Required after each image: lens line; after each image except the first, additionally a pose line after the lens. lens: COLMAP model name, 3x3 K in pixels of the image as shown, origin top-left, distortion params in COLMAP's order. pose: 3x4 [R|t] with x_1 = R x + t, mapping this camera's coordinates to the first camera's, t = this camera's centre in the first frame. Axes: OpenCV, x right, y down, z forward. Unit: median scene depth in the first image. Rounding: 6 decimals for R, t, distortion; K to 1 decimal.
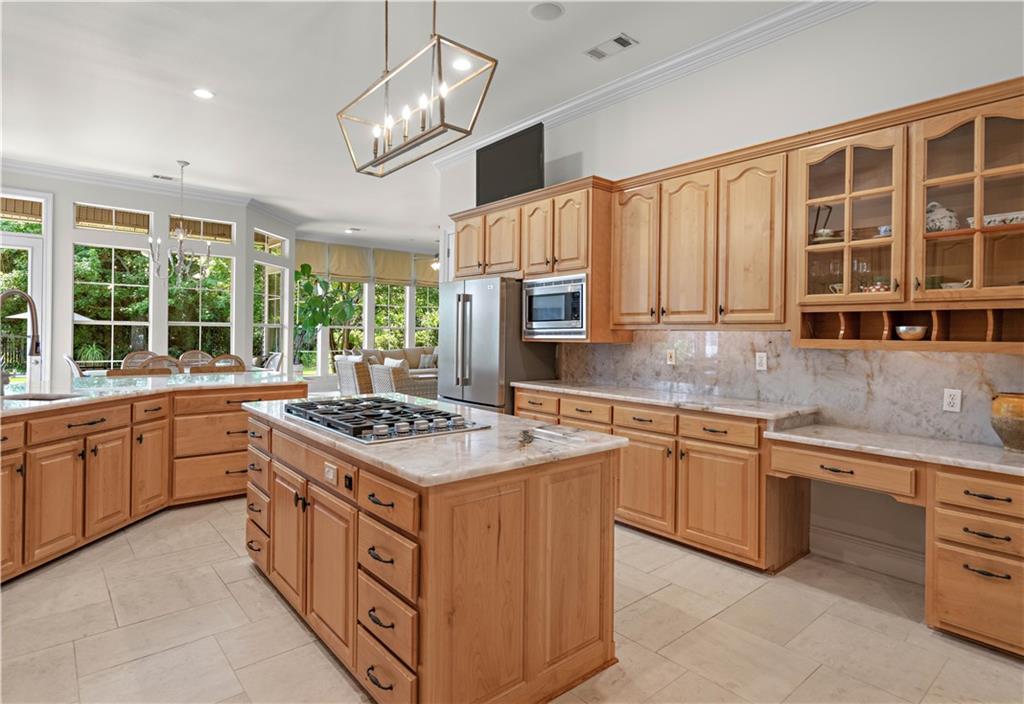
lens RADIAL K [[539.0, 0, 491.5], [0, 539.0, 332.0], [0, 0, 1]] dist [0.000341, -0.000735]
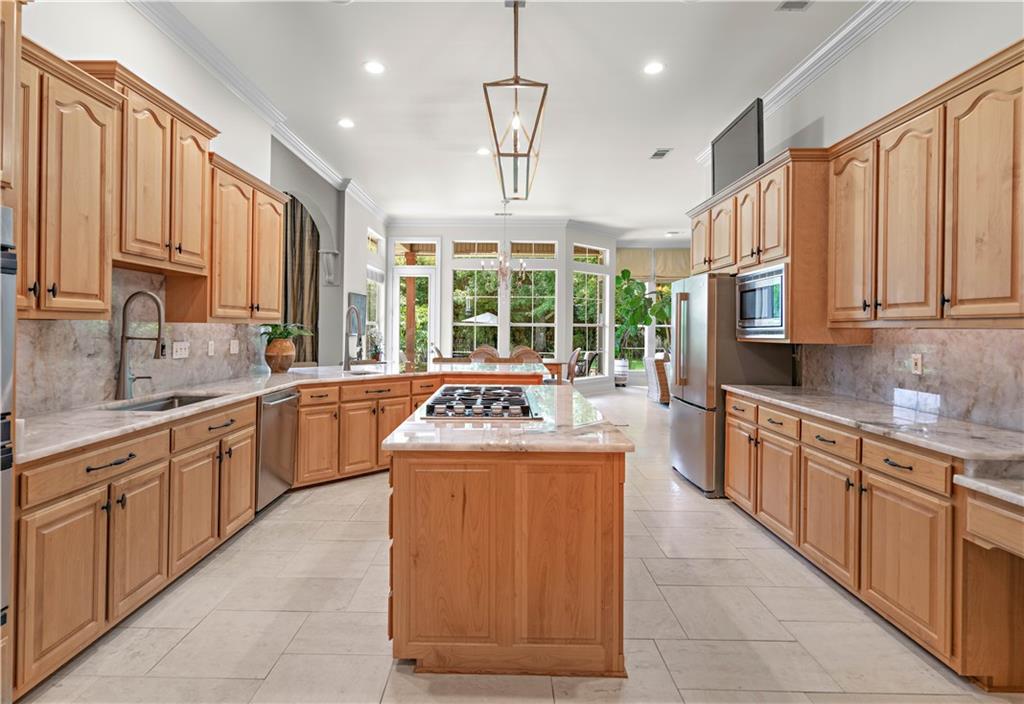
lens RADIAL K [[507.6, 0, 503.7], [0, 507.6, 325.8], [0, 0, 1]] dist [0.003189, 0.001188]
pose [[0.765739, -0.008666, -0.643093, 0.364577], [0.003289, 0.999949, -0.009559, -0.002146], [0.643143, 0.005204, 0.765728, 0.093358]]
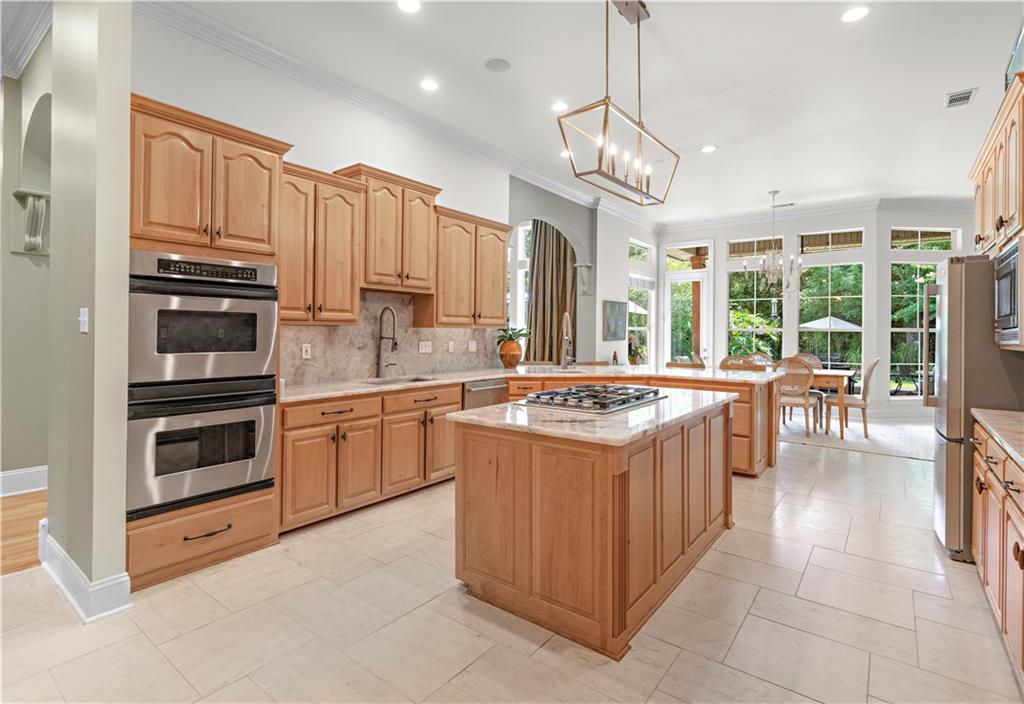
lens RADIAL K [[507.6, 0, 510.0], [0, 507.6, 329.0], [0, 0, 1]] dist [0.003189, 0.001188]
pose [[0.223532, -0.016393, -0.974559, 0.627207], [-0.002733, 0.999844, -0.017446, 0.006392], [0.974693, 0.006563, 0.223453, 0.330179]]
